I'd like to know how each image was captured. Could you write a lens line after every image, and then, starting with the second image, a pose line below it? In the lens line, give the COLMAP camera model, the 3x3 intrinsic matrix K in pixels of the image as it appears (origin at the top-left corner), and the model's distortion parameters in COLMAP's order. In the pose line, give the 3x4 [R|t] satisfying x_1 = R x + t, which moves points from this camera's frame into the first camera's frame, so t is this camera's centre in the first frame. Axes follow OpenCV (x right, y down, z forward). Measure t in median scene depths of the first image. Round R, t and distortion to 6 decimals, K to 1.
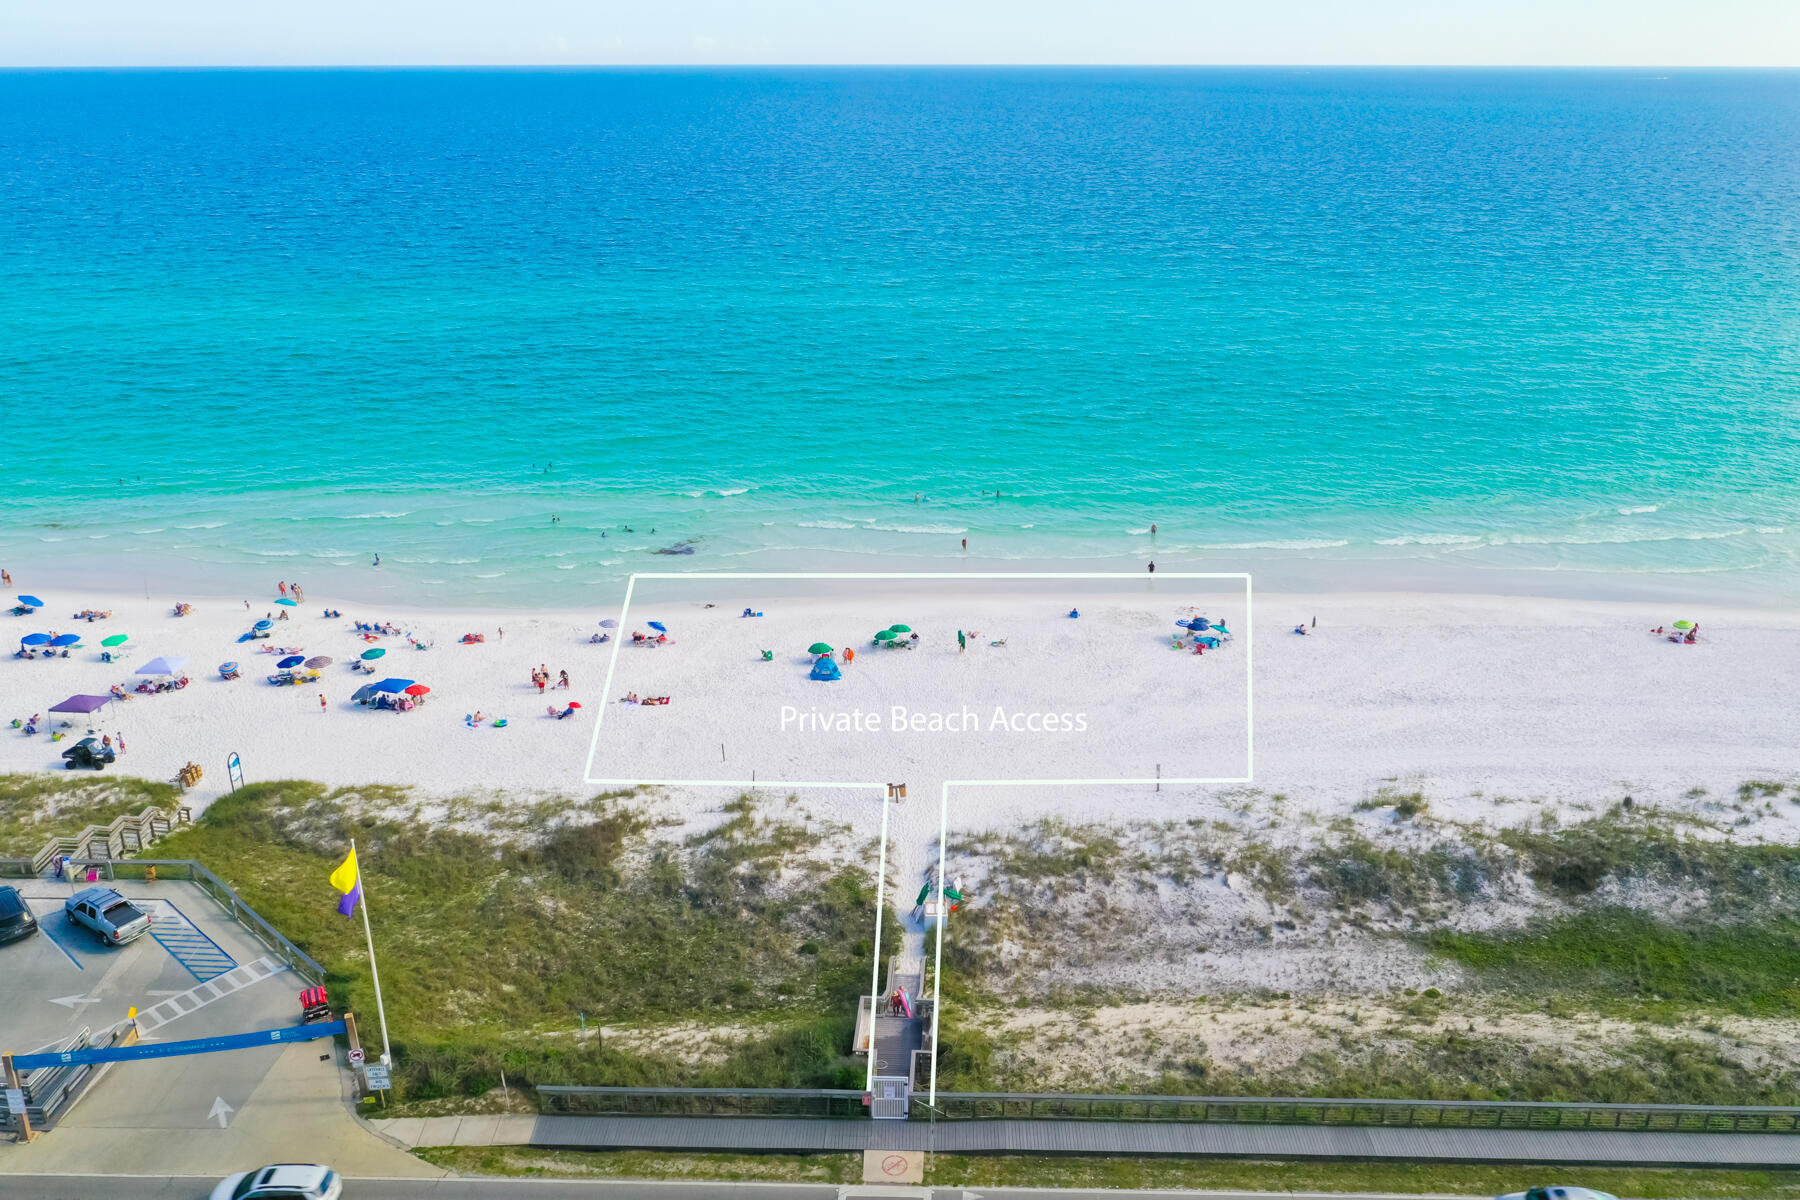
lens RADIAL K [[1410.5, 0, 900.0], [0, 1410.5, 600.0], [0, 0, 1]] dist [0.003399, 0.002991]
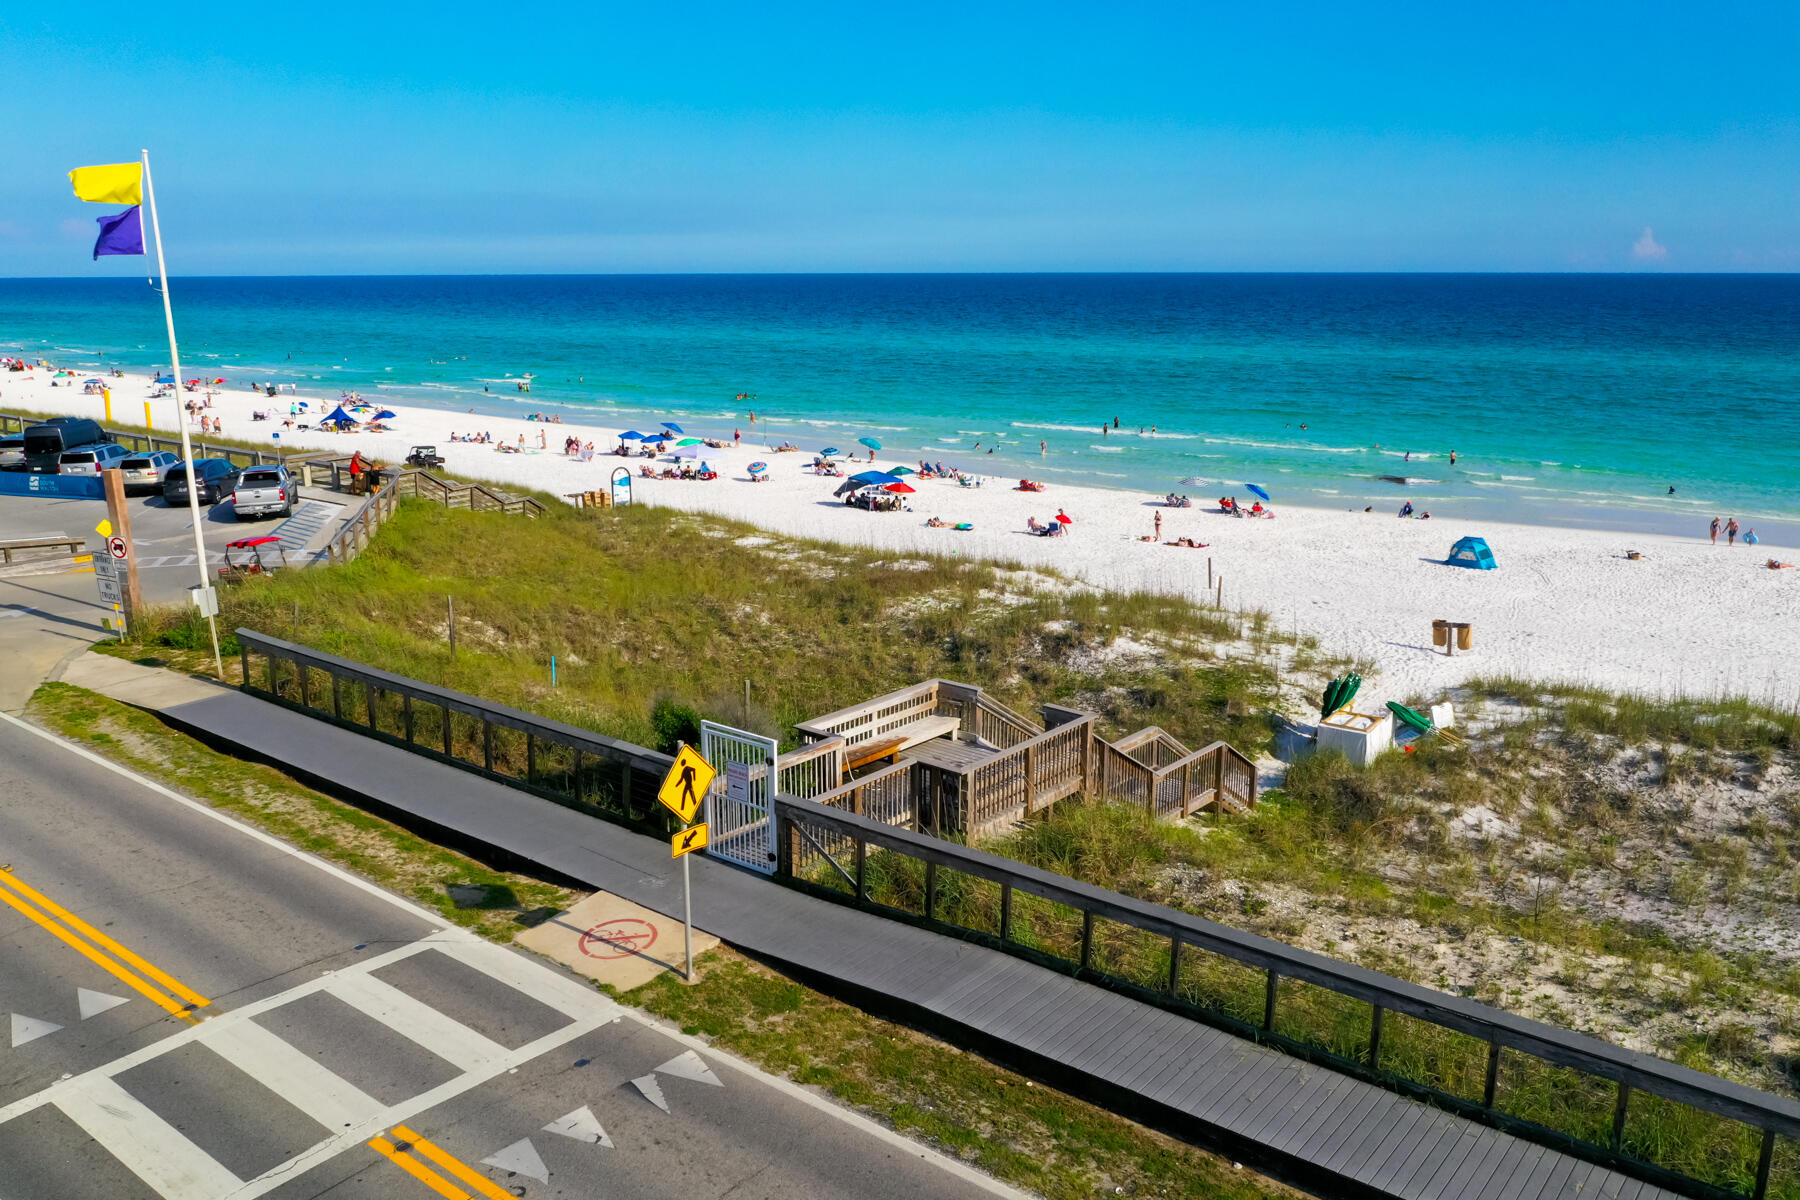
lens RADIAL K [[1410.5, 0, 900.0], [0, 1410.5, 600.0], [0, 0, 1]] dist [0.003399, 0.002991]
pose [[0.802034, 0.140030, -0.580631, 0.182223], [-0.208459, 0.976626, -0.052415, 0.254957], [0.559719, 0.163077, 0.812478, 0.588833]]
